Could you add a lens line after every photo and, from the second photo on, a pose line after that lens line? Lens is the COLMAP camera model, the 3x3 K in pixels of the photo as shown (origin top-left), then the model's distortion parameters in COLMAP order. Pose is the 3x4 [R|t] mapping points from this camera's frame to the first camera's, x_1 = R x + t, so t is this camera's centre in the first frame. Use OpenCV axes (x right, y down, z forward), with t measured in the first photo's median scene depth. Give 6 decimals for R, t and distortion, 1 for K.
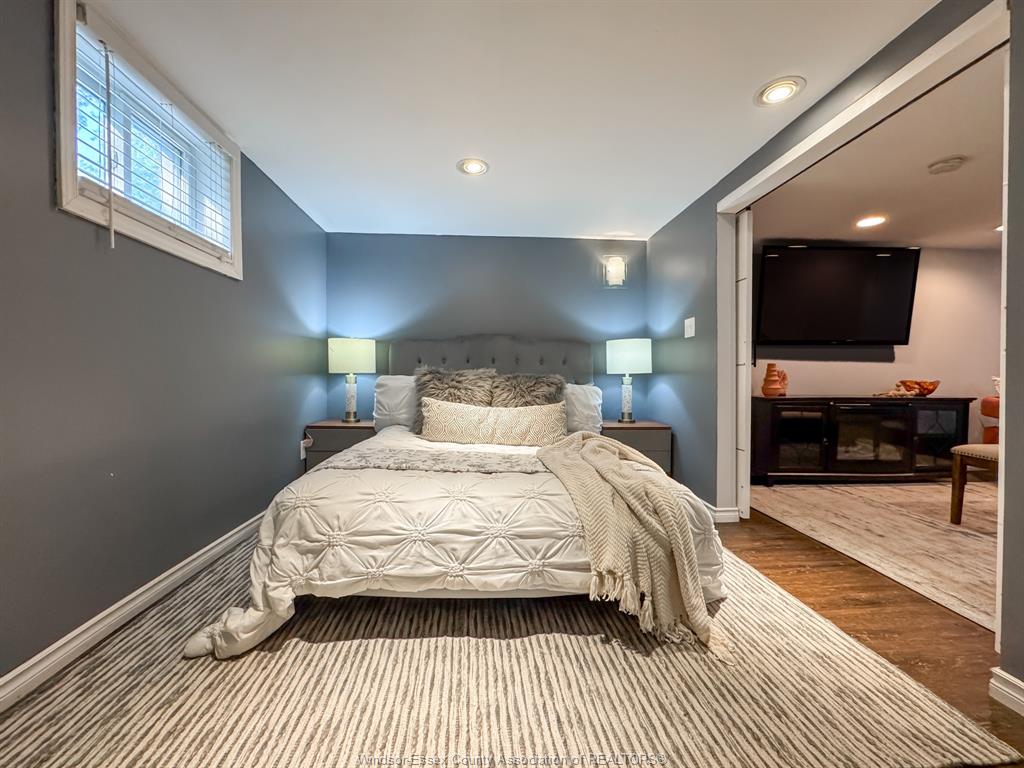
lens RADIAL K [[412.9, 0, 512.0], [0, 412.9, 384.0], [0, 0, 1]] dist [-0.003166, 0.000537]
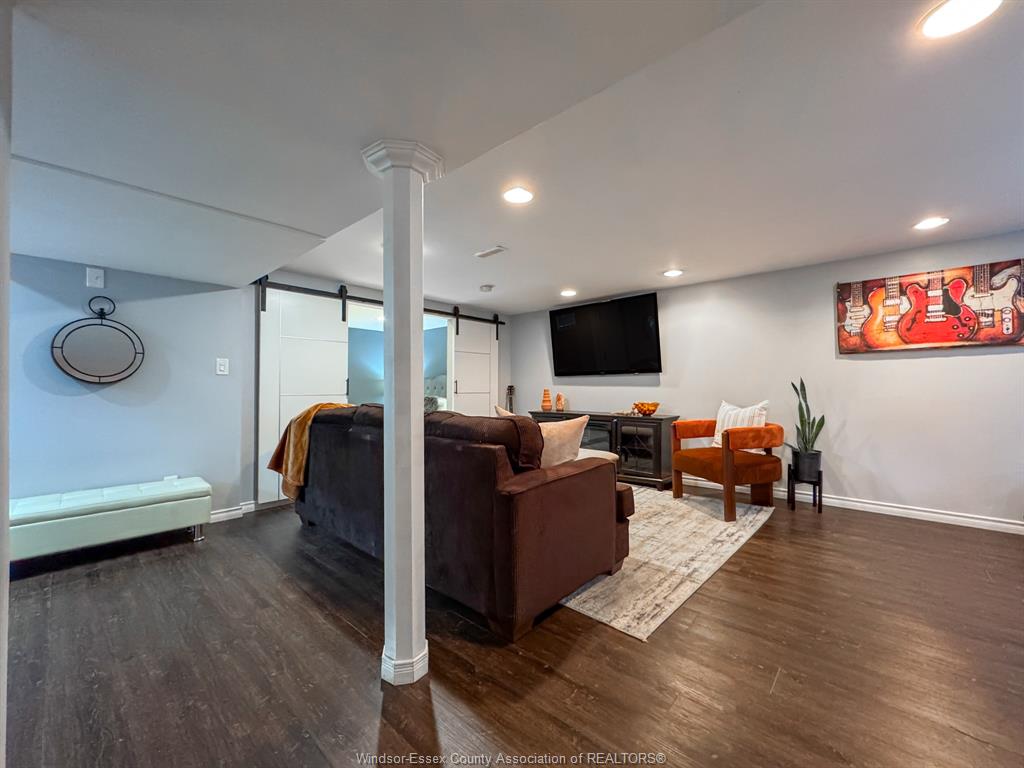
lens RADIAL K [[412.9, 0, 512.0], [0, 412.9, 384.0], [0, 0, 1]] dist [-0.003166, 0.000537]
pose [[0.681275, -0.013333, -0.731906, 2.010262], [-0.003673, 0.999759, -0.021631, -0.043135], [0.732018, 0.017425, 0.681062, -0.158247]]
